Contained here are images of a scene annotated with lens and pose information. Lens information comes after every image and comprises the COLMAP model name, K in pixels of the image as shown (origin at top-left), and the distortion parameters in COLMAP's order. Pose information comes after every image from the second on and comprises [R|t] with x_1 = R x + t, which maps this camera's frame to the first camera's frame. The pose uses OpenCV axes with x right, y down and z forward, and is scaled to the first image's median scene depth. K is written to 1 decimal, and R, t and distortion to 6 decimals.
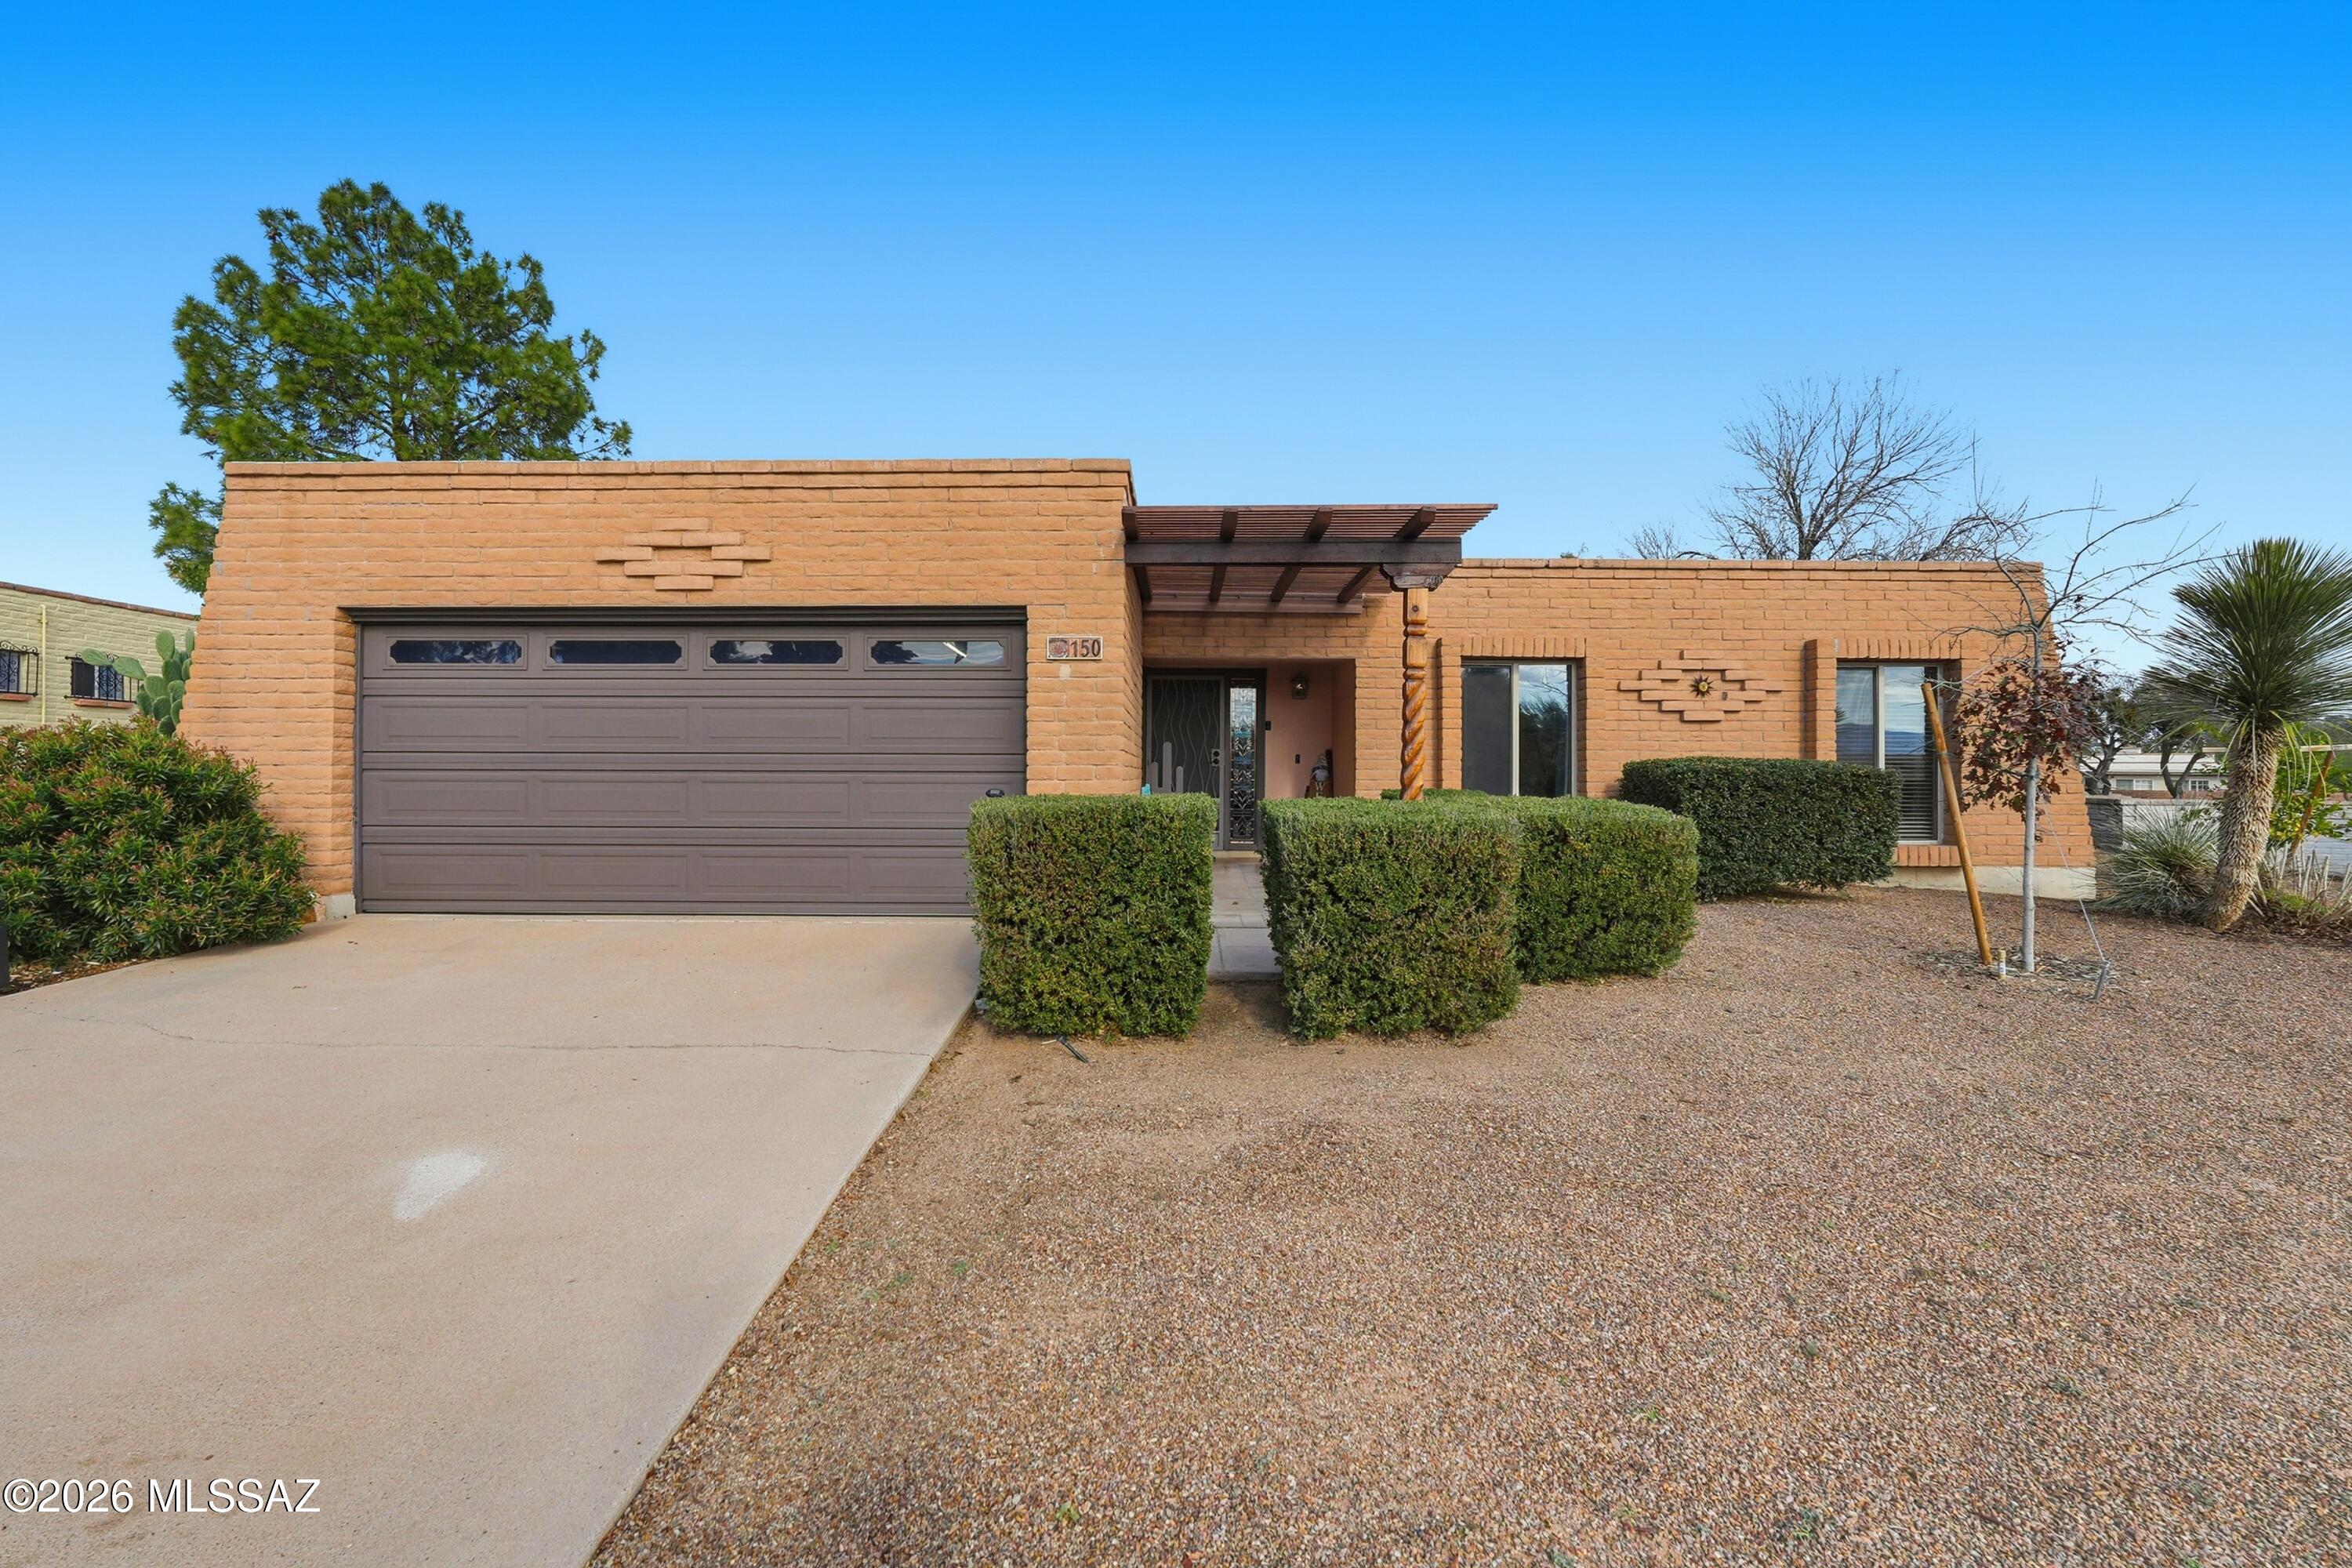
lens RADIAL K [[1074.6, 0, 1176.0], [0, 1074.6, 784.0], [0, 0, 1]] dist [-0.021834, 0.010636]
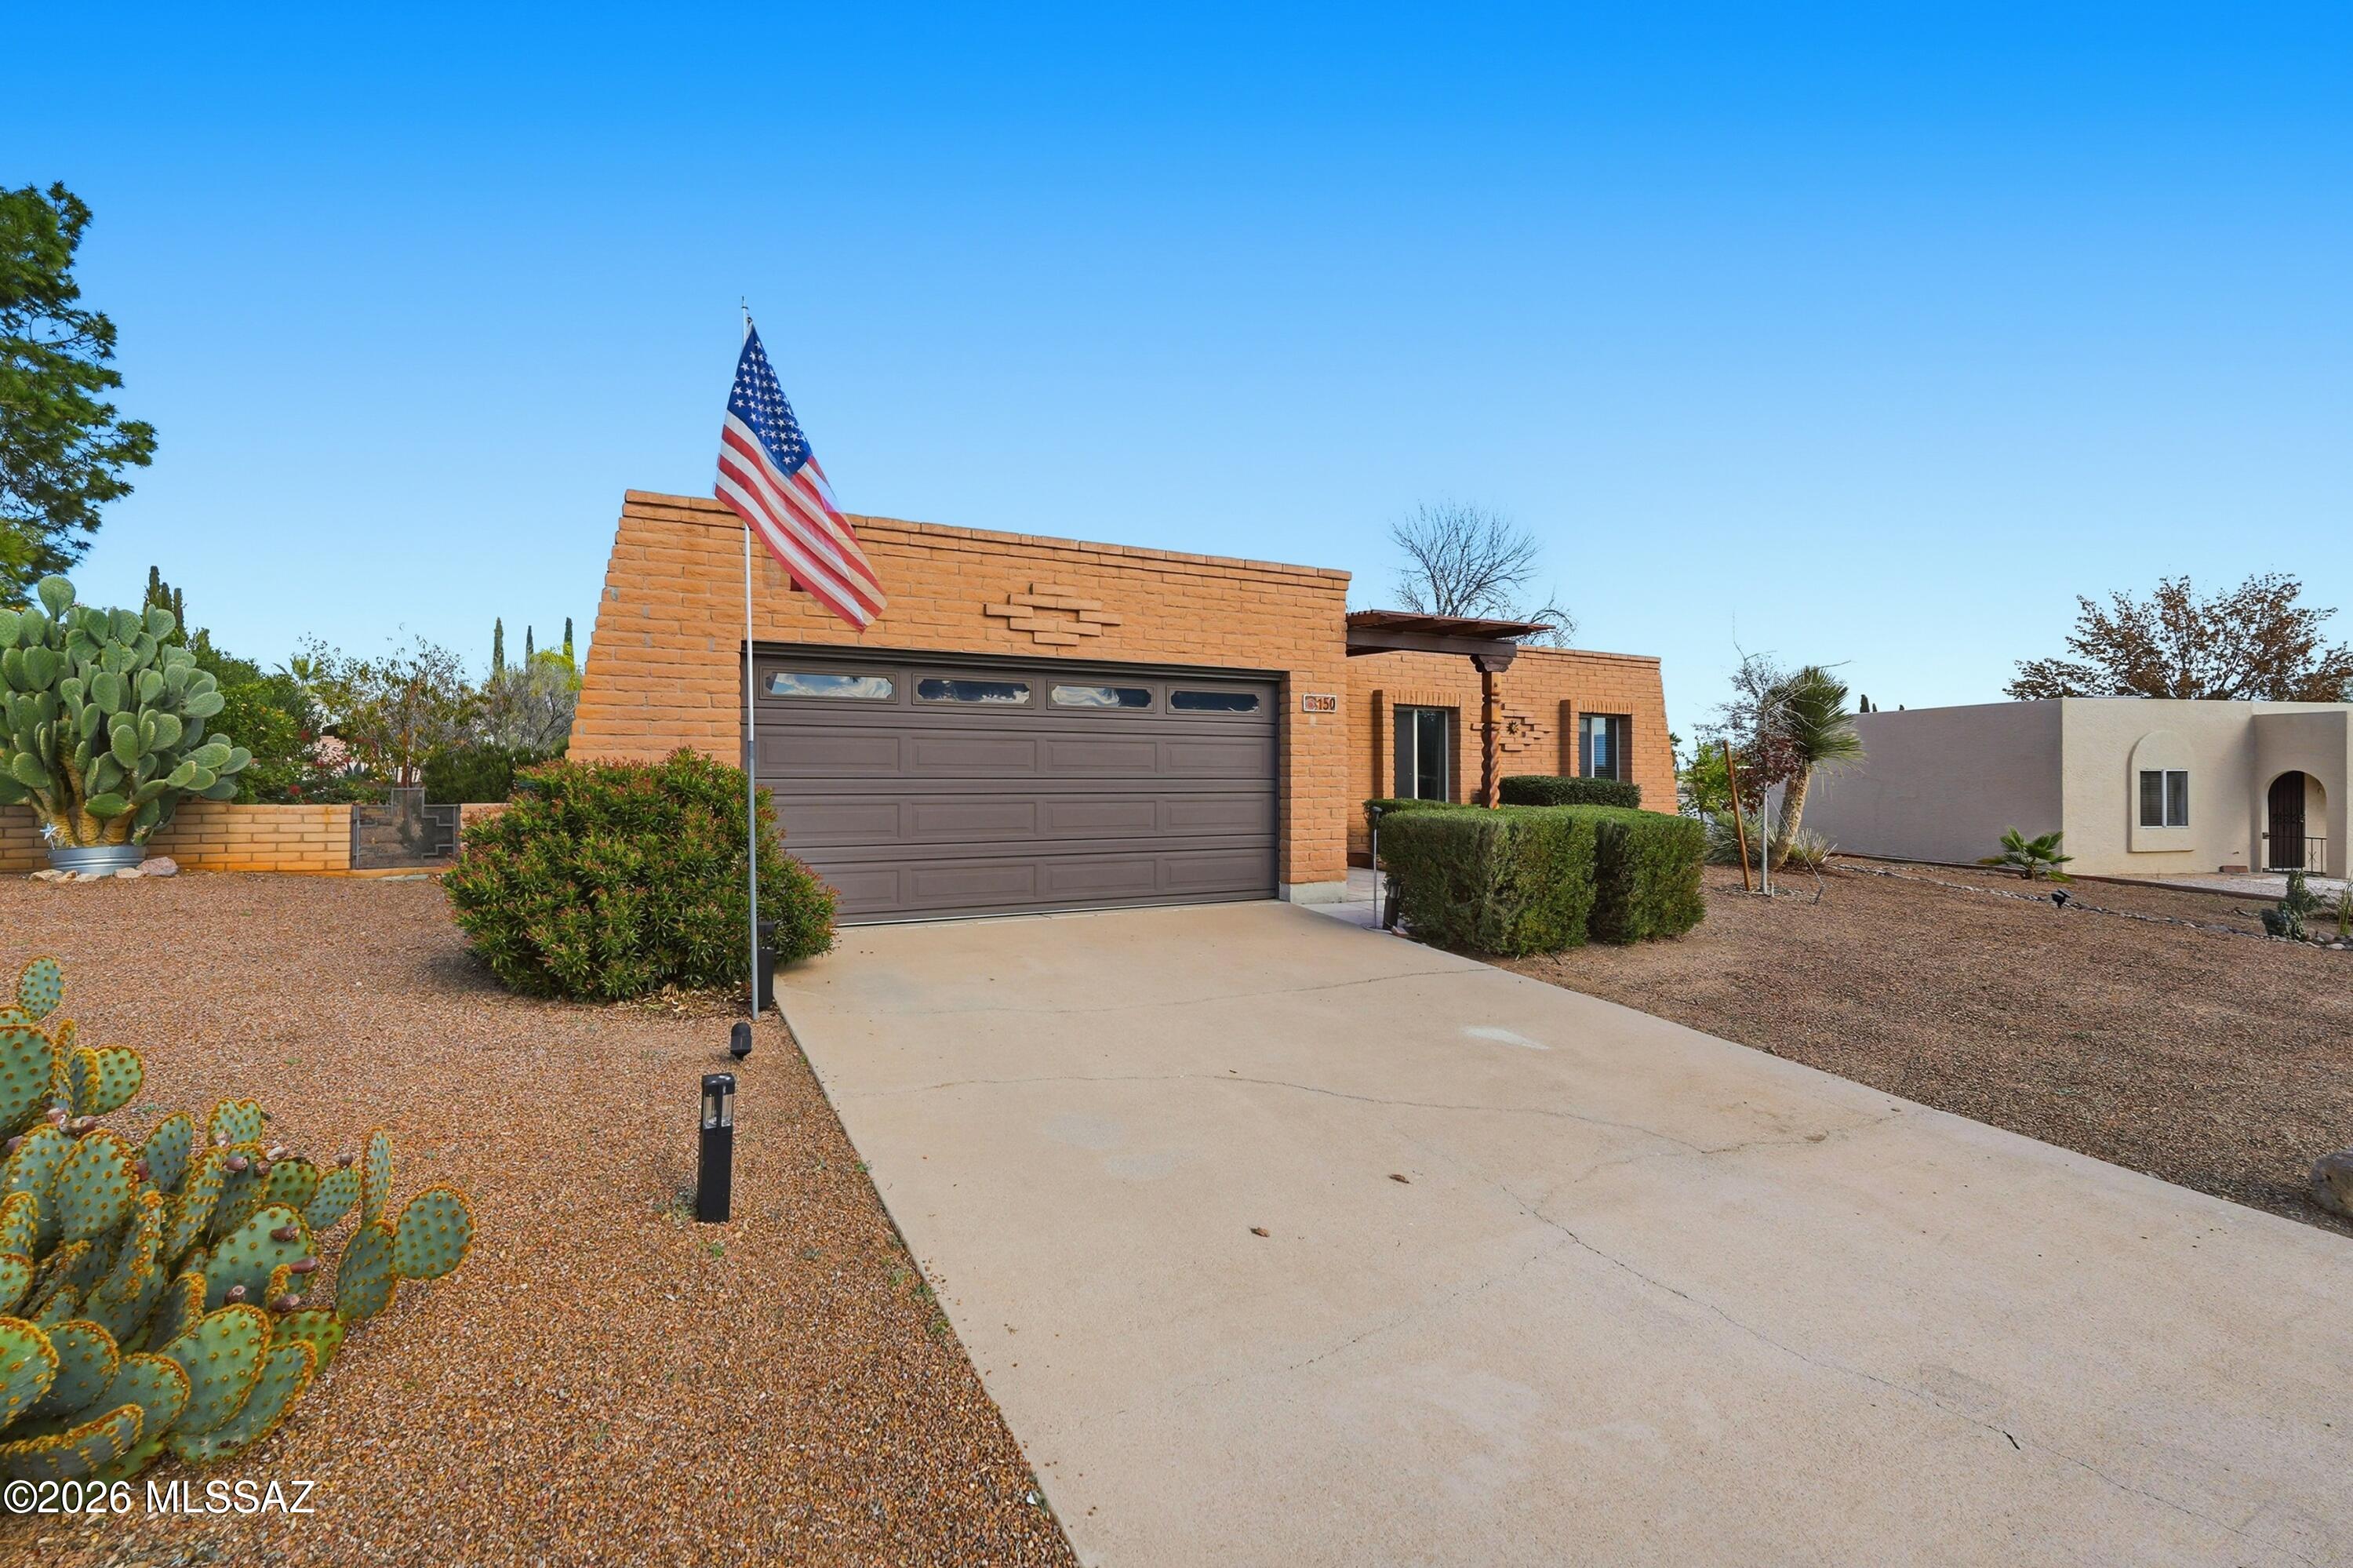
lens RADIAL K [[1075.1, 0, 1176.5], [0, 1075.1, 784.0], [0, 0, 1]] dist [-0.021834, 0.010636]
pose [[0.868757, -0.005983, 0.495203, -0.944670], [0.003933, 0.999979, 0.005183, -0.029571], [-0.495223, -0.002555, 0.868762, -0.123088]]
